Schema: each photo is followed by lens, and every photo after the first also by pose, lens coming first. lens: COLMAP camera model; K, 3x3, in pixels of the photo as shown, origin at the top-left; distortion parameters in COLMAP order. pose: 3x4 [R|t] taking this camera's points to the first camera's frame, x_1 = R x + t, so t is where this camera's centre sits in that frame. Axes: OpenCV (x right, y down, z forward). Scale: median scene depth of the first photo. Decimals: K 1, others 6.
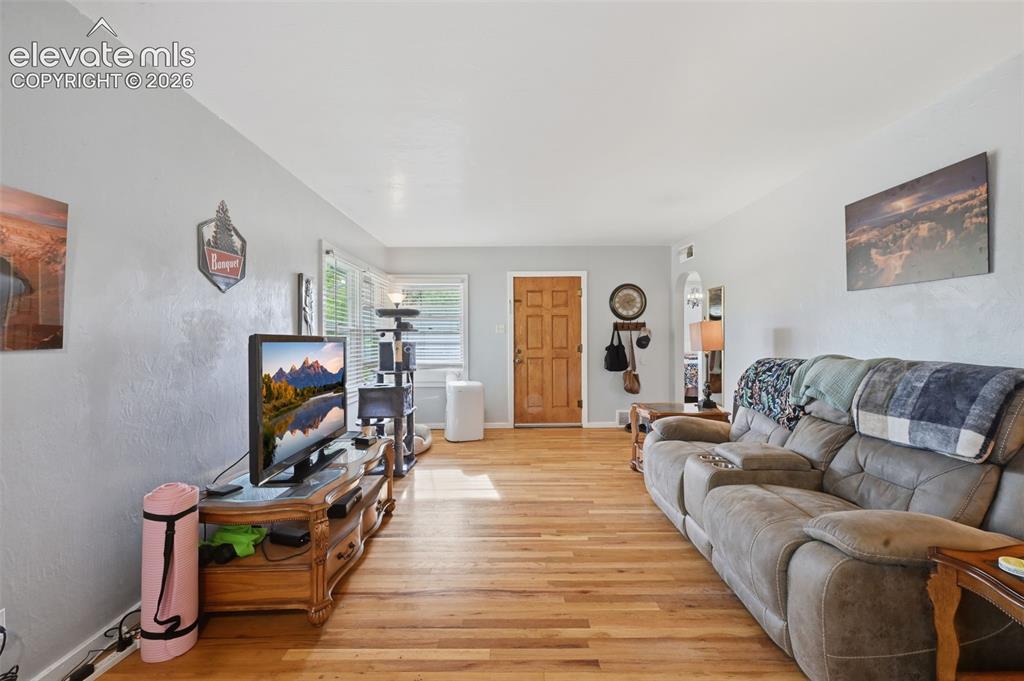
lens RADIAL K [[422.3, 0, 507.9], [0, 422.3, 337.7], [0, 0, 1]] dist [-0.000205, 0.000621]
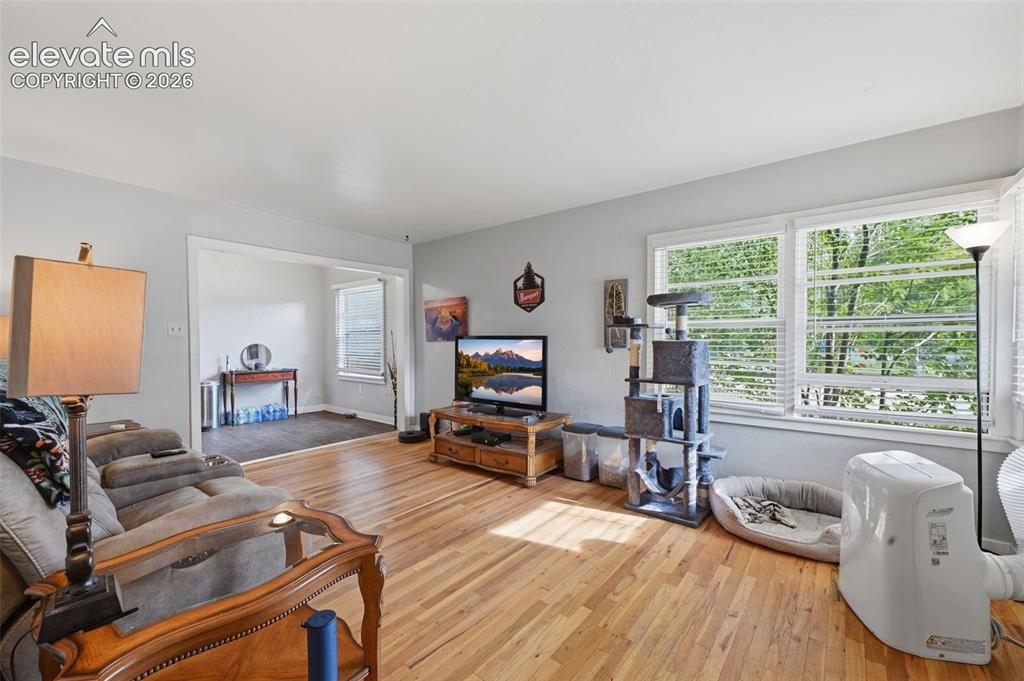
lens RADIAL K [[422.3, 0, 513.9], [0, 422.3, 343.0], [0, 0, 1]] dist [-0.000205, 0.000621]
pose [[-0.627551, 0.007719, -0.778537, 0.758294], [0.002483, 0.999966, 0.007914, 0.010897], [0.778571, 0.003034, -0.627549, 2.011028]]
